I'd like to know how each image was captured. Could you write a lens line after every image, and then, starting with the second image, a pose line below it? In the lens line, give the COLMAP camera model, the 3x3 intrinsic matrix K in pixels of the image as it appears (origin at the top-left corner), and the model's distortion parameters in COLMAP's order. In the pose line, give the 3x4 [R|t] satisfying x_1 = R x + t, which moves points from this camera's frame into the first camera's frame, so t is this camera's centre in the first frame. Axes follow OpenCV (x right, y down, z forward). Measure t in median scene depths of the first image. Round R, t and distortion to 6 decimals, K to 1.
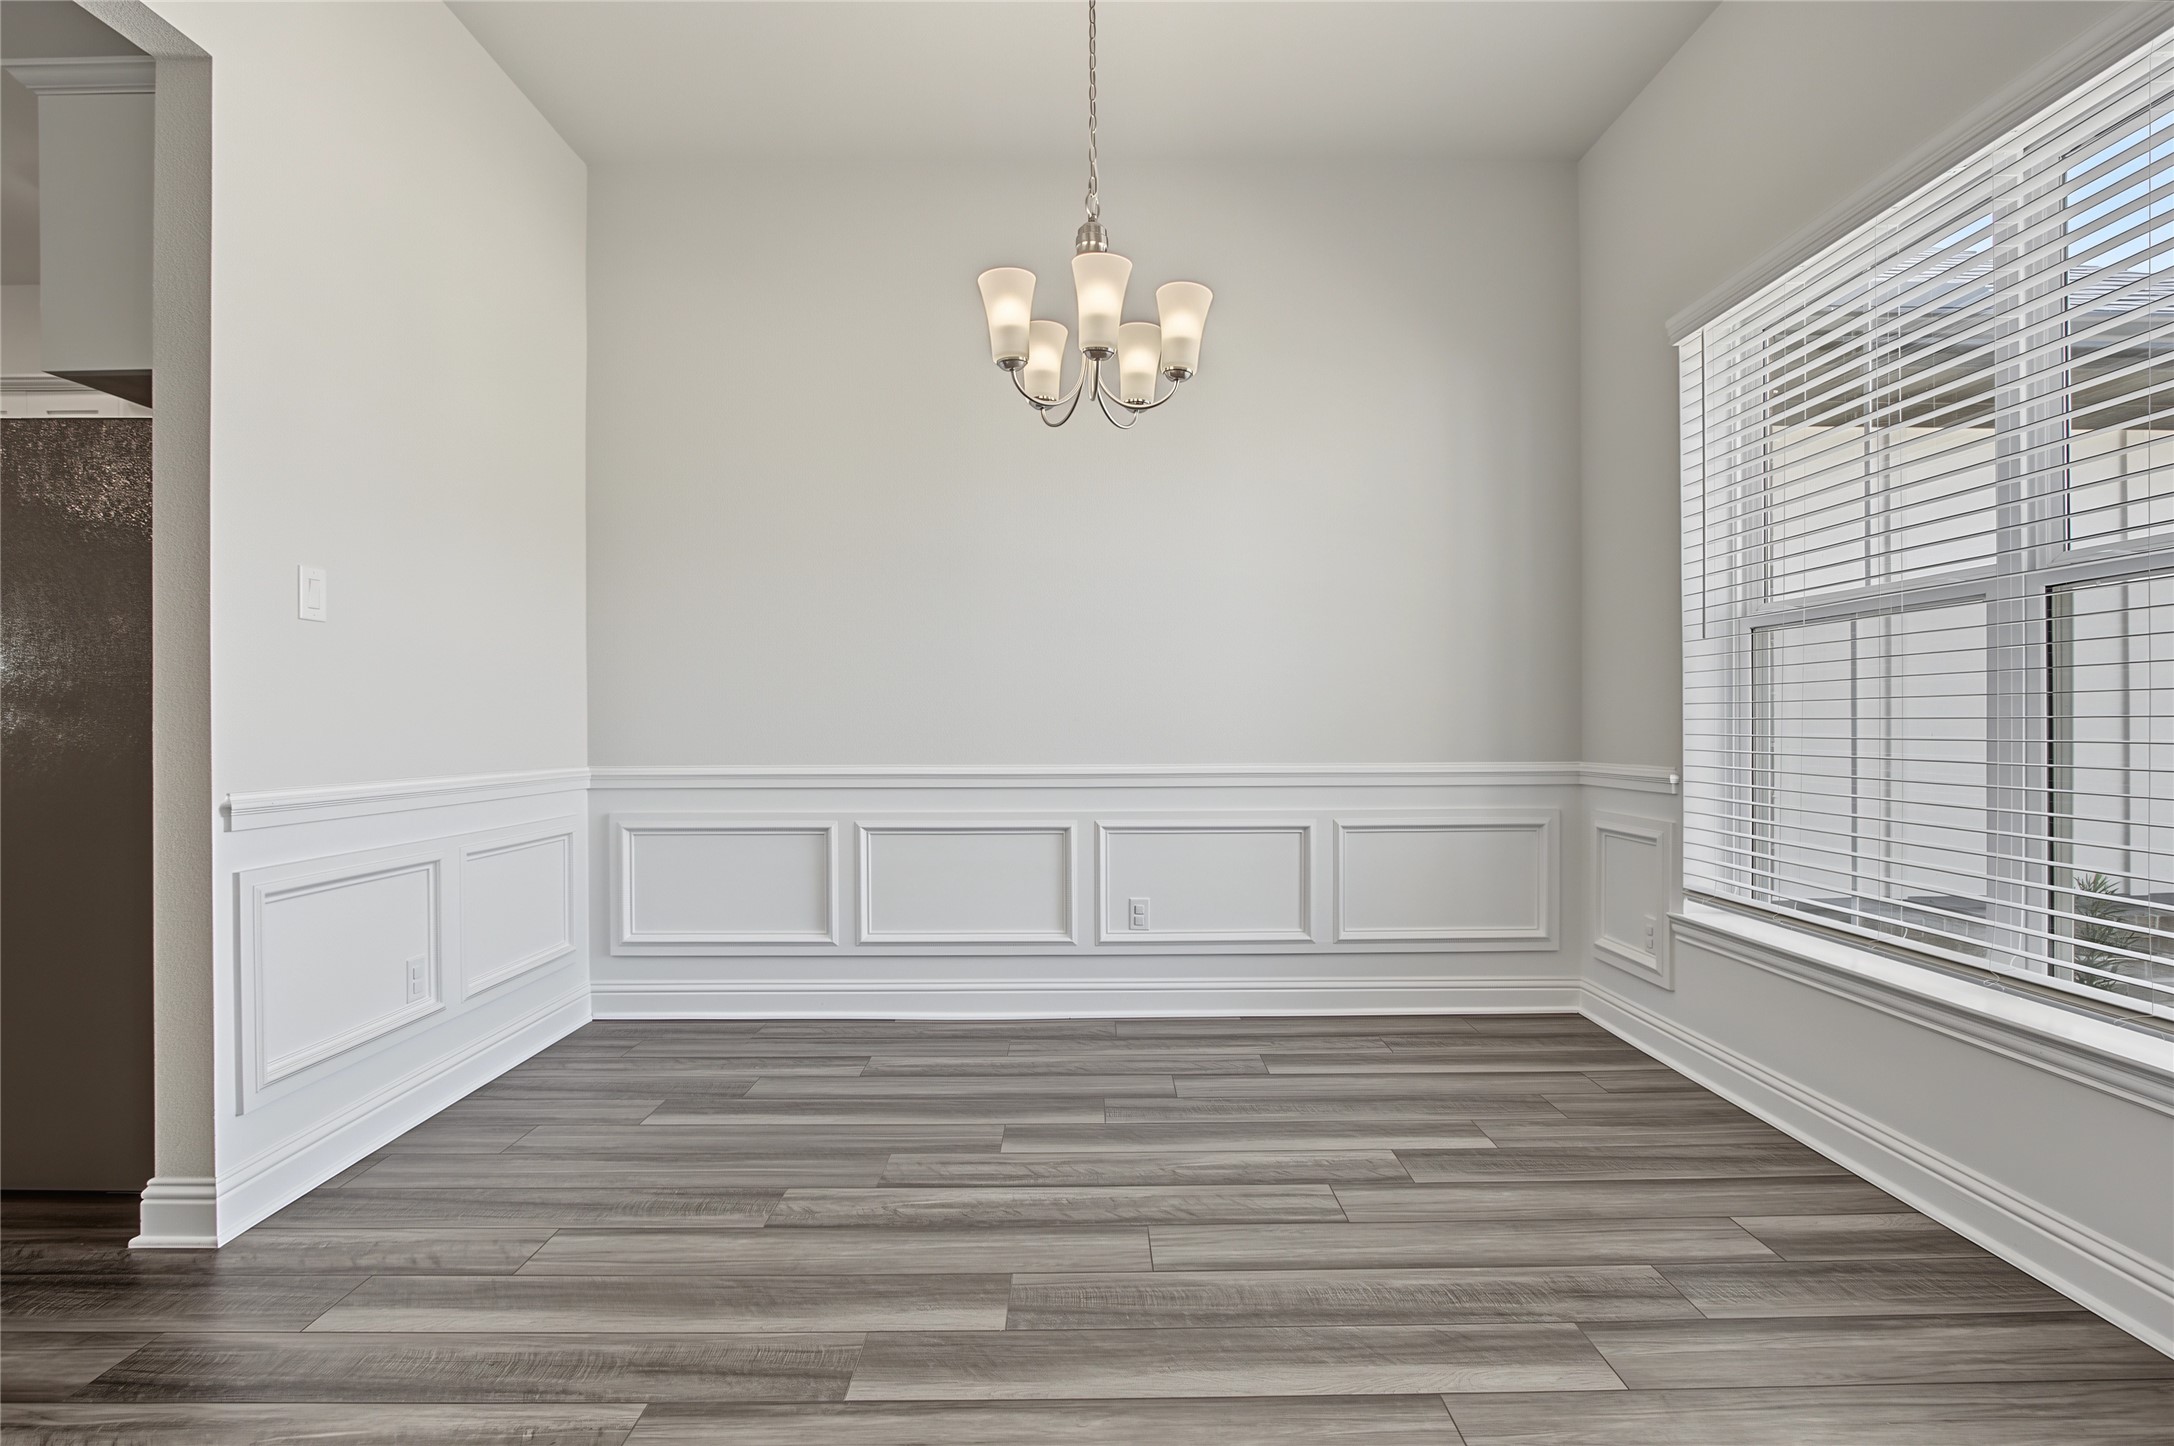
lens RADIAL K [[1007.9, 0, 1083.1], [0, 1007.9, 727.9], [0, 0, 1]] dist [-0.017233, 0.002805]
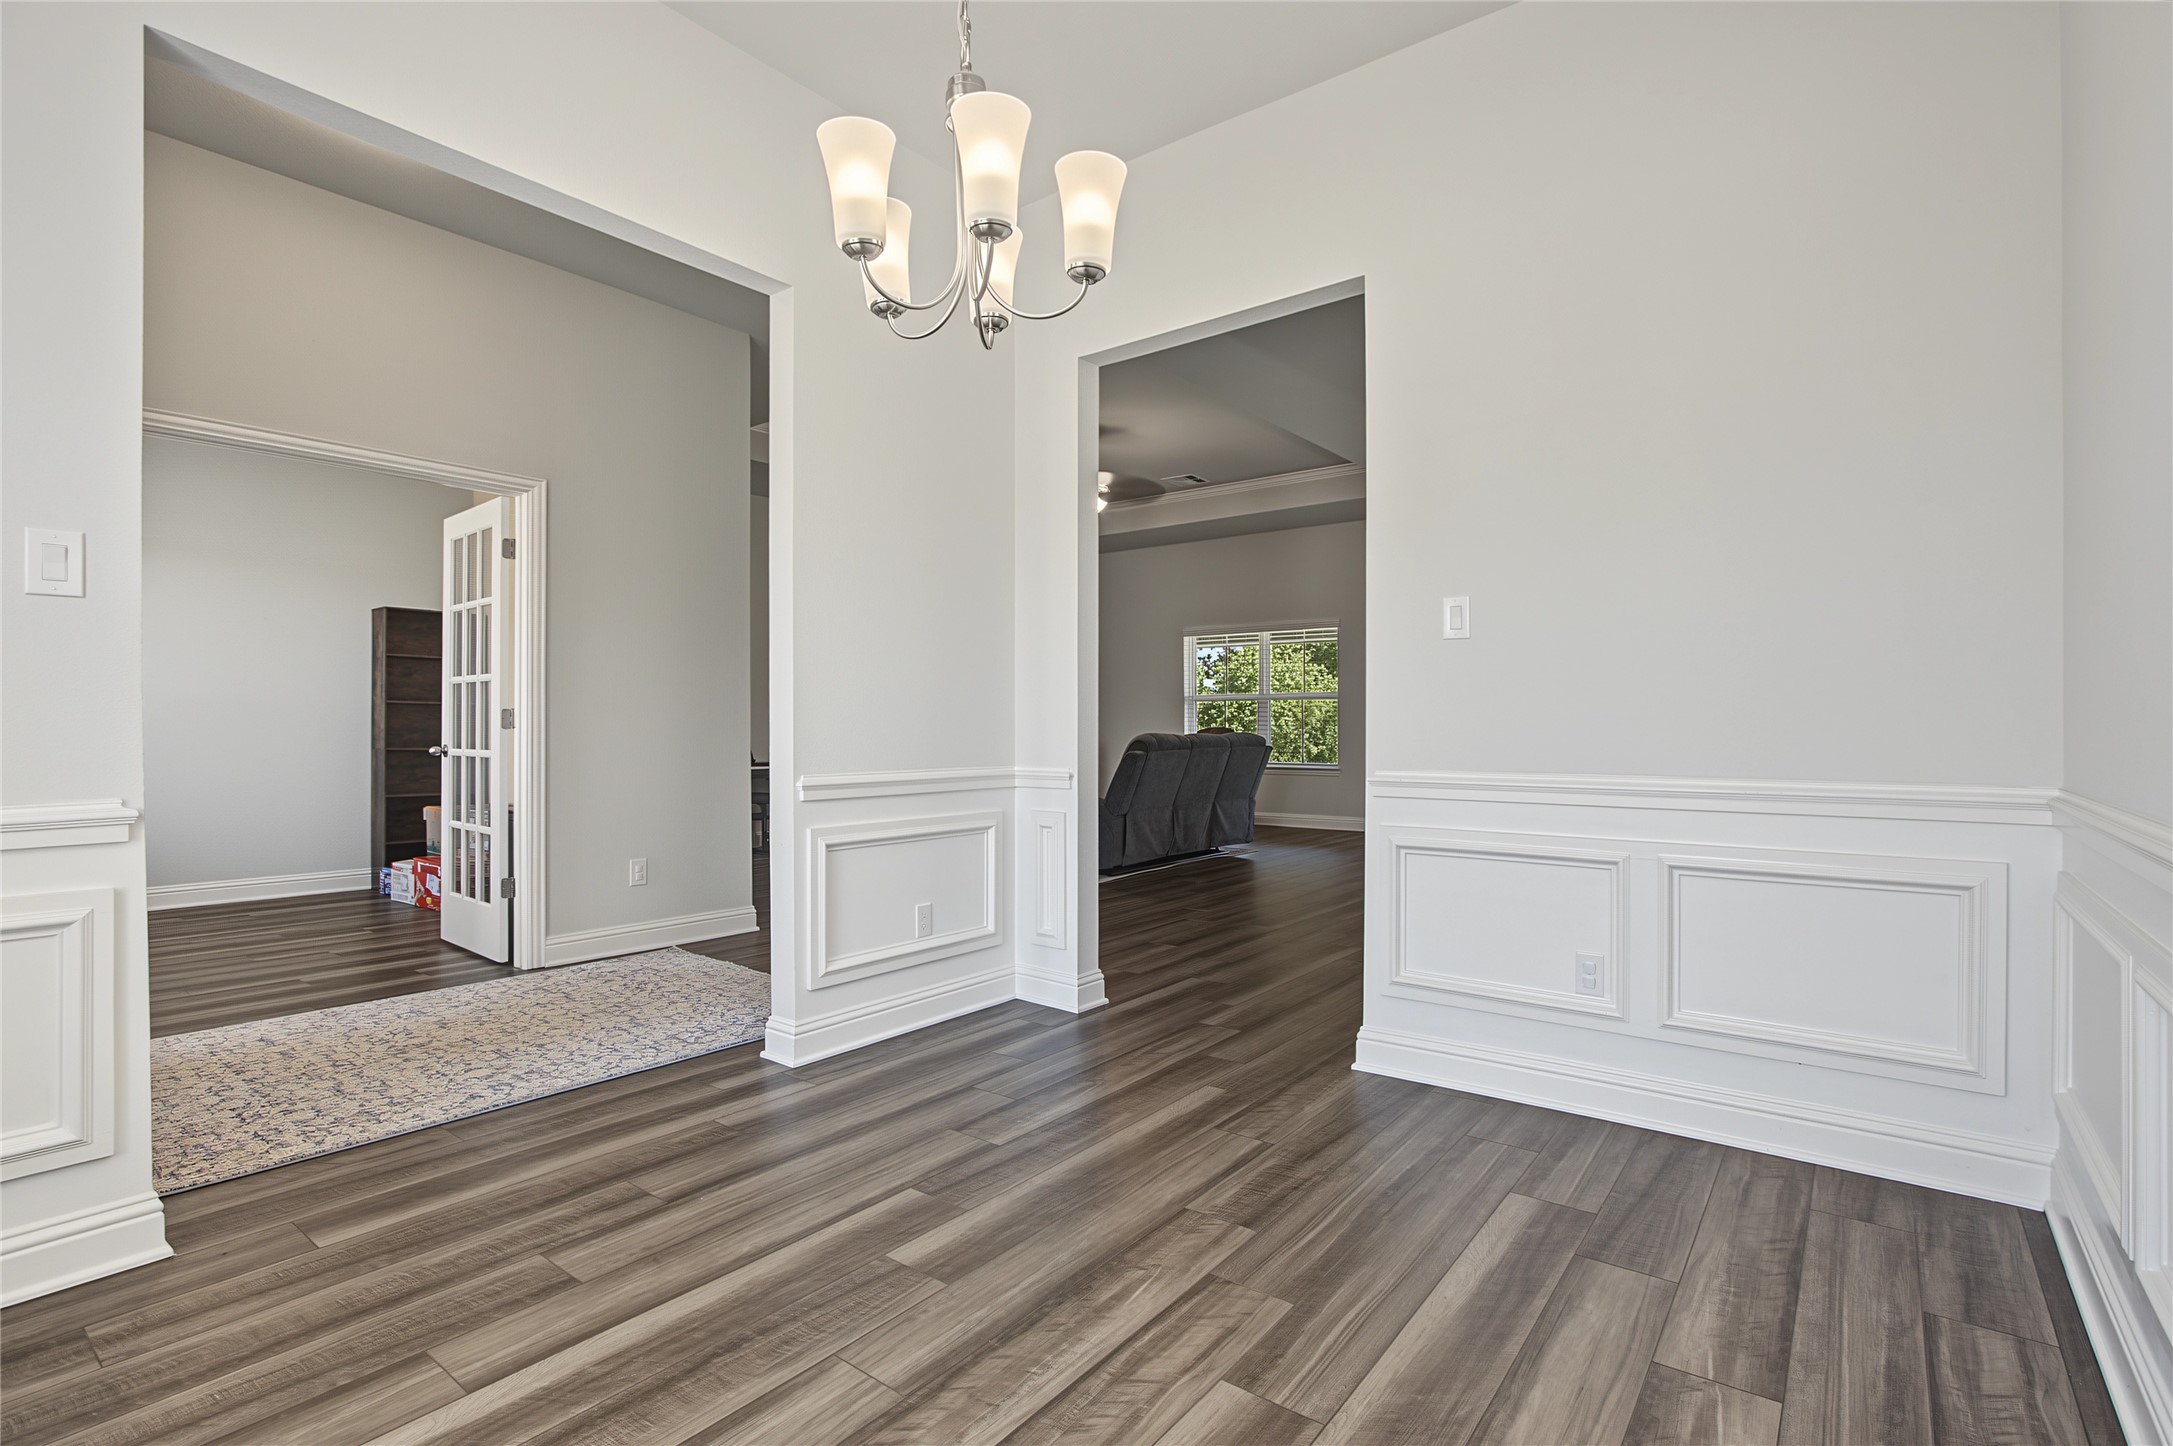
lens RADIAL K [[1007.5, 0, 1084.1], [0, 1007.5, 722.5], [0, 0, 1]] dist [-0.017233, 0.002805]
pose [[-0.608088, 0.003491, -0.793862, 0.548717], [0.003586, 0.999992, 0.001650, -0.007993], [0.793862, -0.001844, -0.608095, 1.491554]]
